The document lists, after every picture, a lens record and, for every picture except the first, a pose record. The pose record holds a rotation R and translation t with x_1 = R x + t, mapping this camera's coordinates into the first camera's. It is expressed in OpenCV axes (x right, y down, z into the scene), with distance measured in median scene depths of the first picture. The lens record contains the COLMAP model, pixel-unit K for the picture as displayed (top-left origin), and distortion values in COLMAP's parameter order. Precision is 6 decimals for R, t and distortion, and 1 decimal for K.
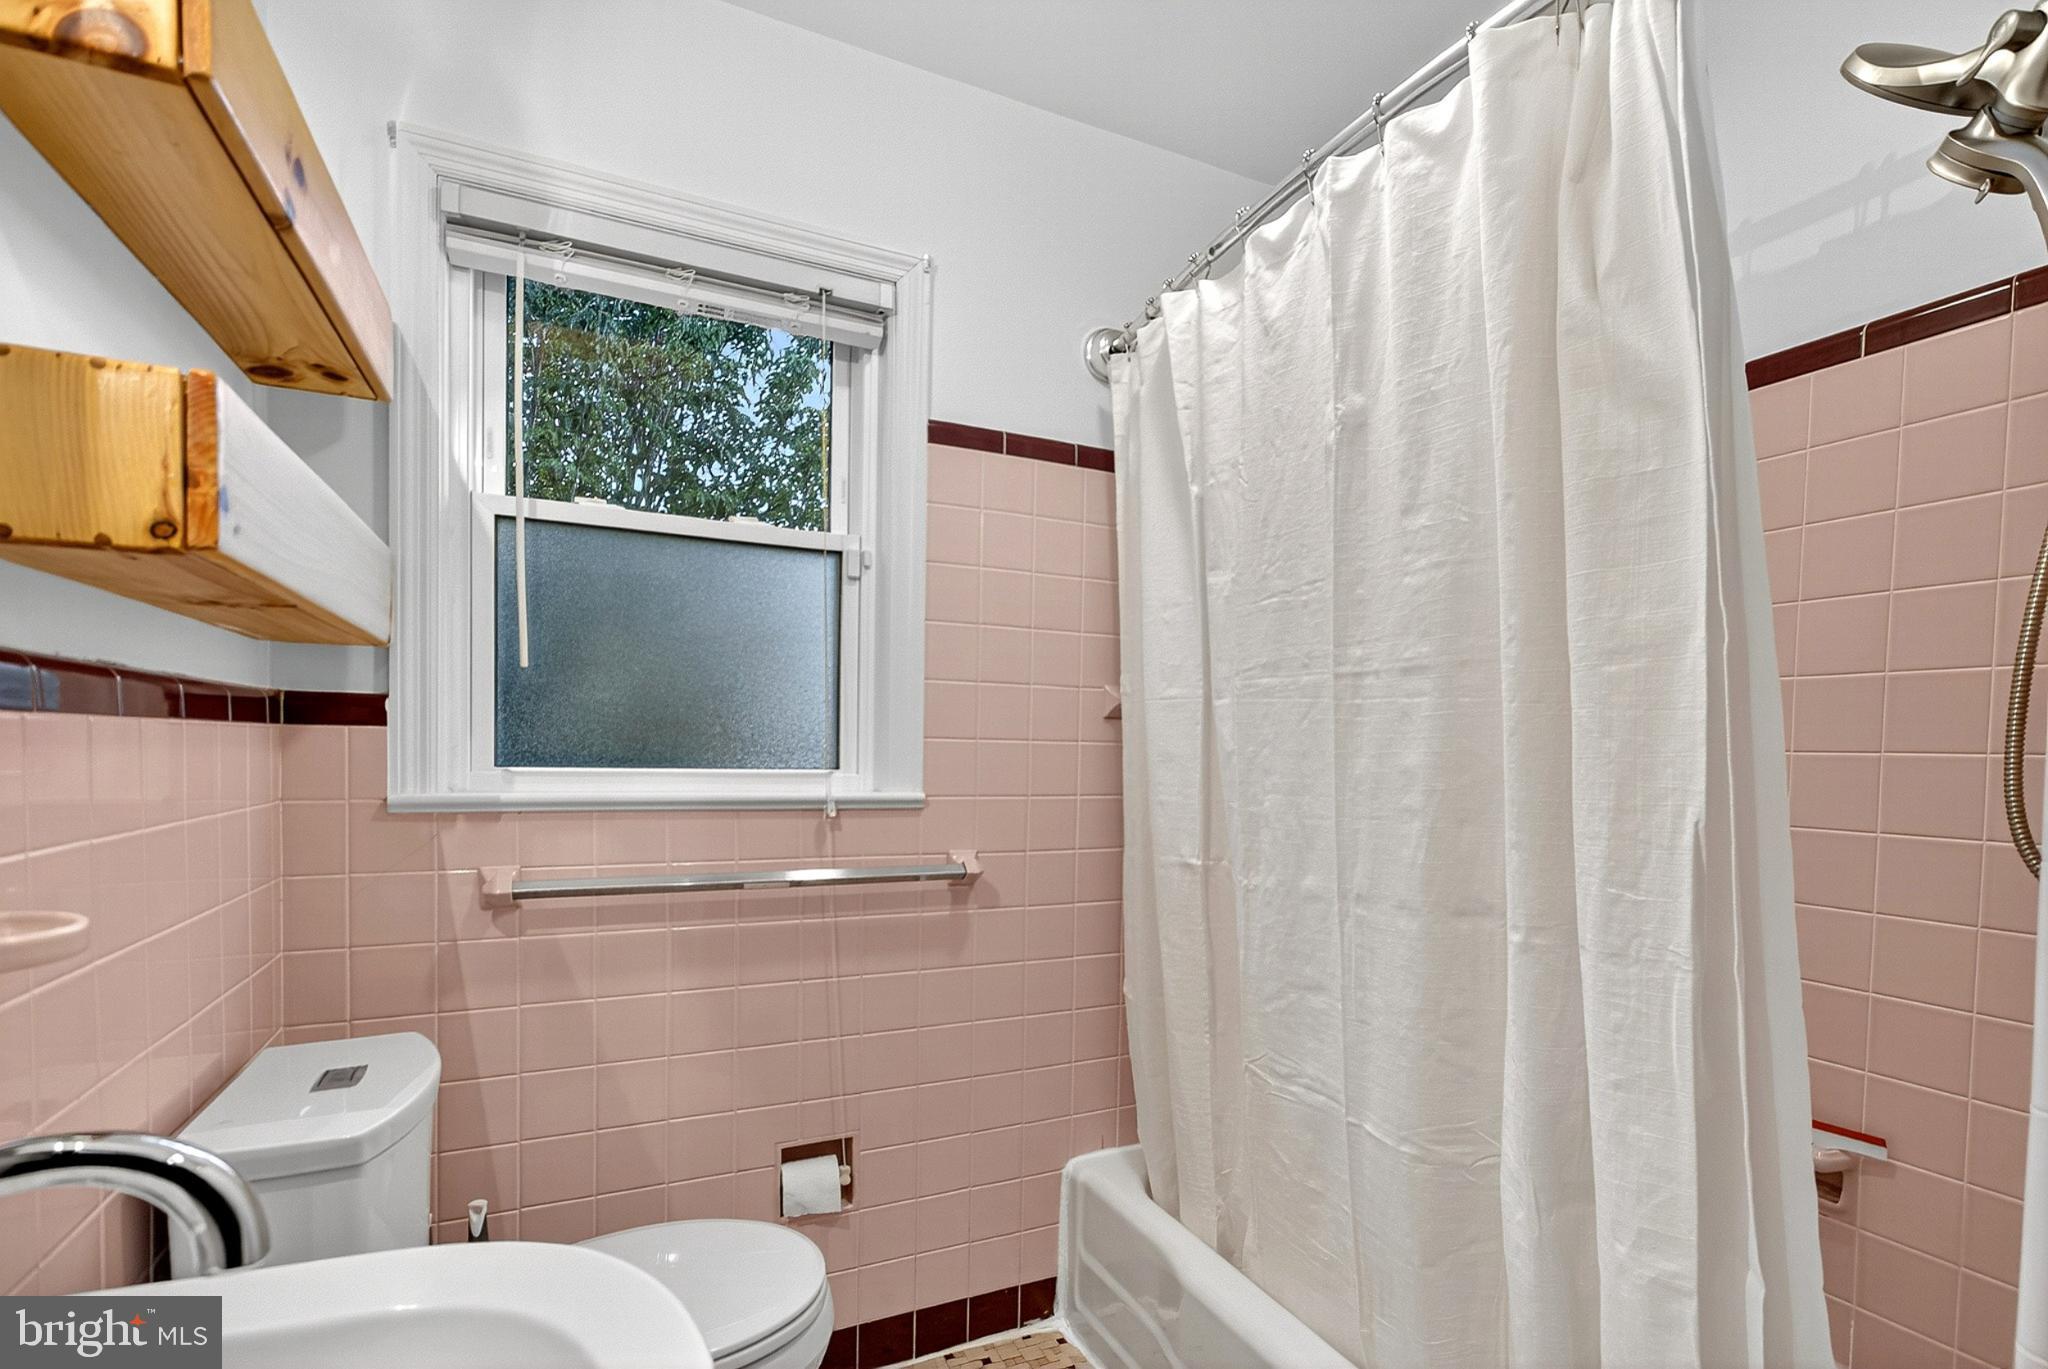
lens RADIAL K [[908.6, 0, 1029.0], [0, 908.6, 785.1], [0, 0, 1]] dist [-0.018672, 0.007656]
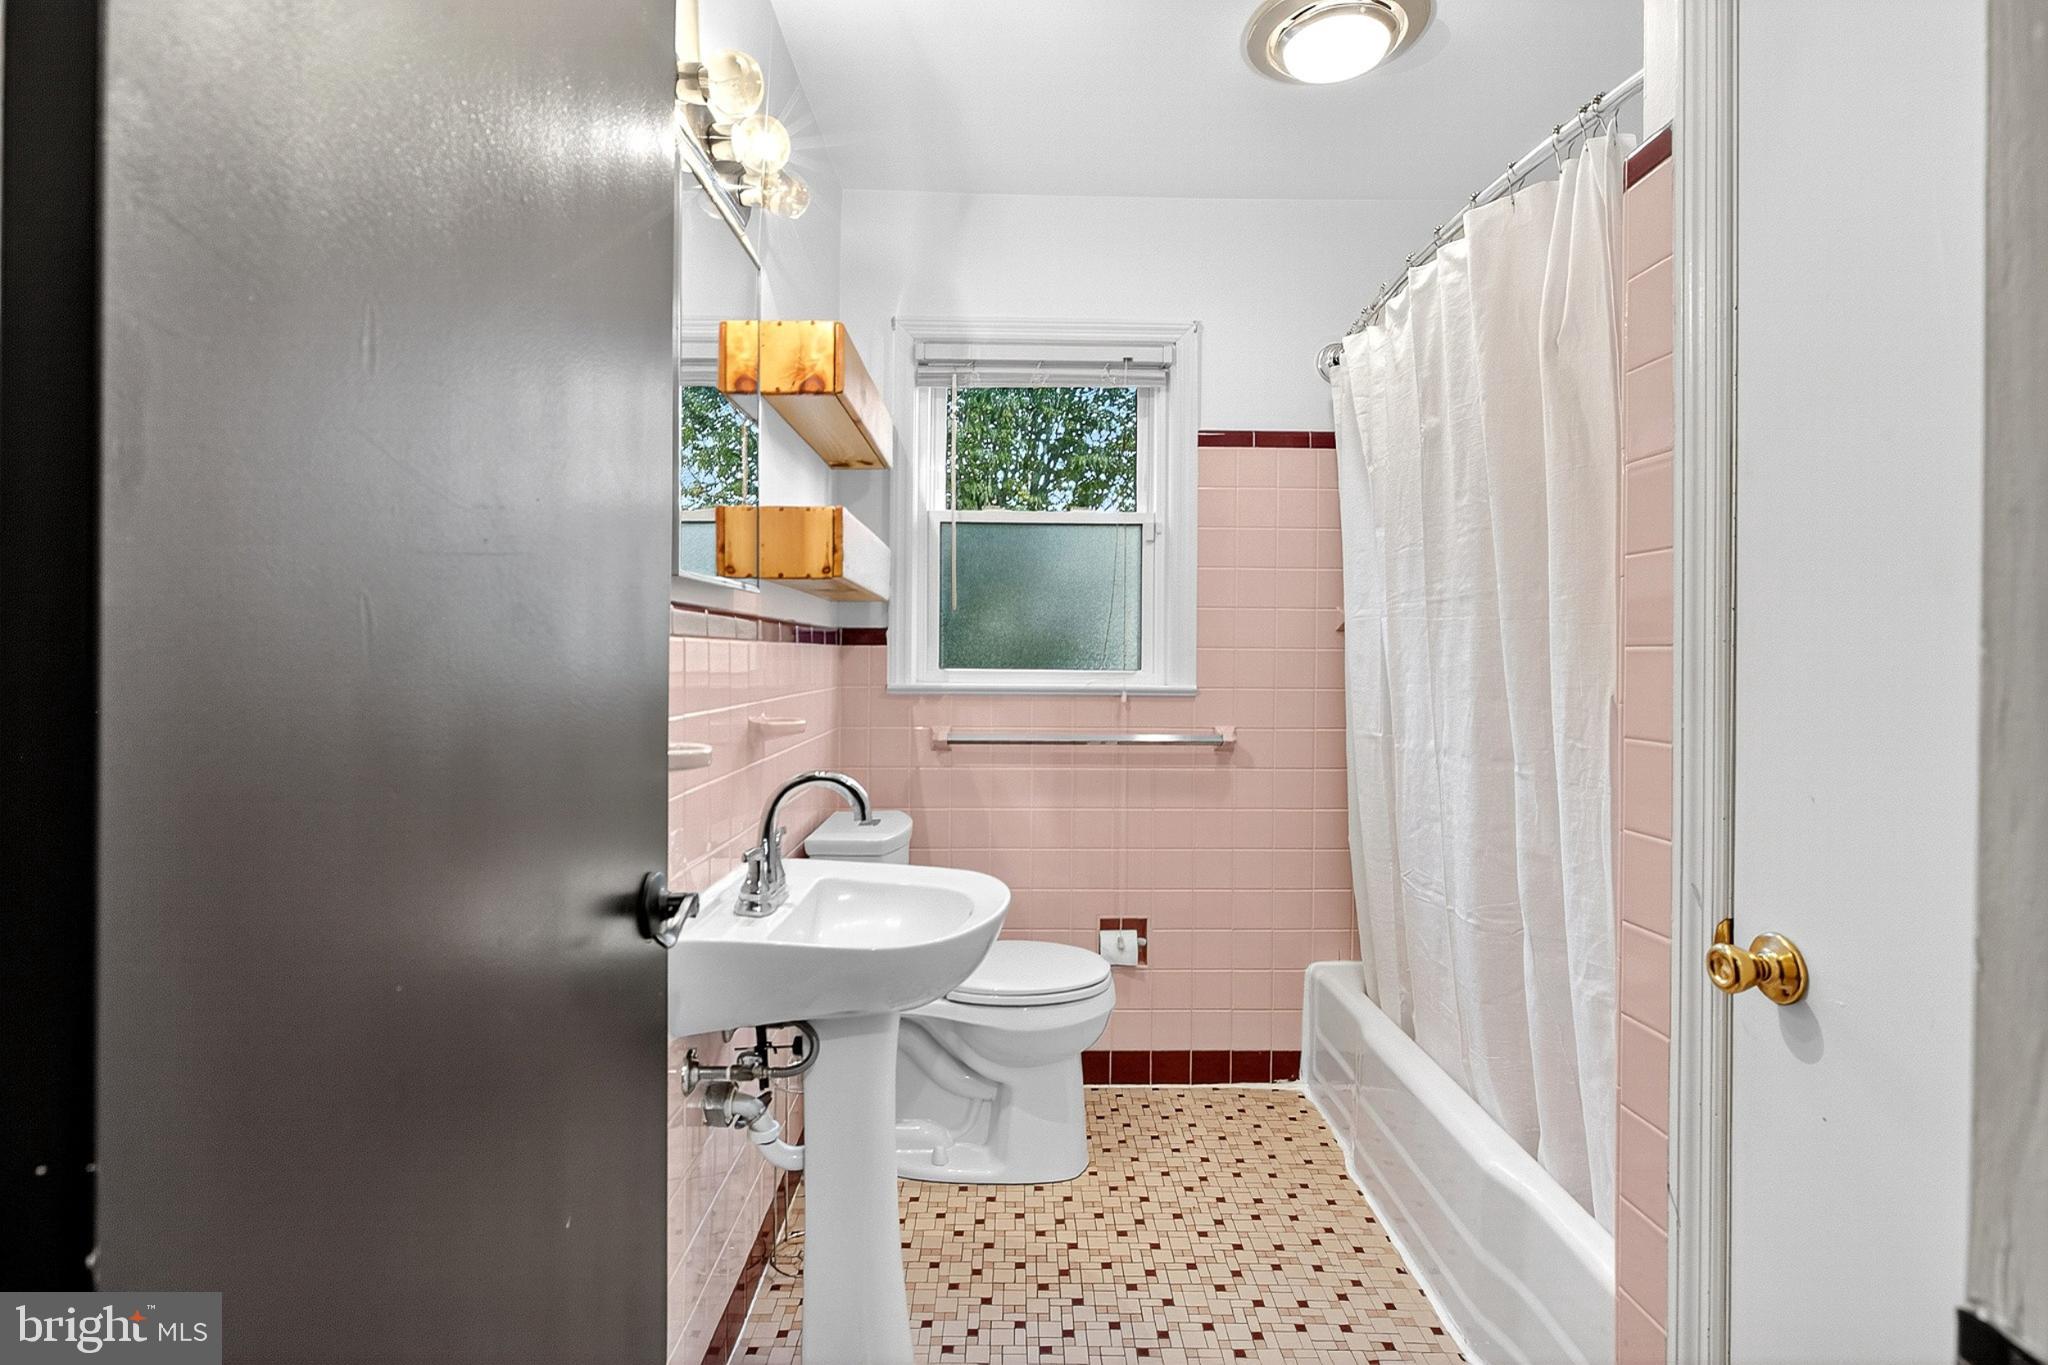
lens RADIAL K [[914.2, 0, 1024.9], [0, 914.2, 667.3], [0, 0, 1]] dist [-0.004317, -0.000086]
pose [[0.904598, -0.005381, -0.426231, 0.311046], [-0.007672, 0.999553, -0.028901, 0.028563], [0.426196, 0.029414, 0.904153, -0.526082]]
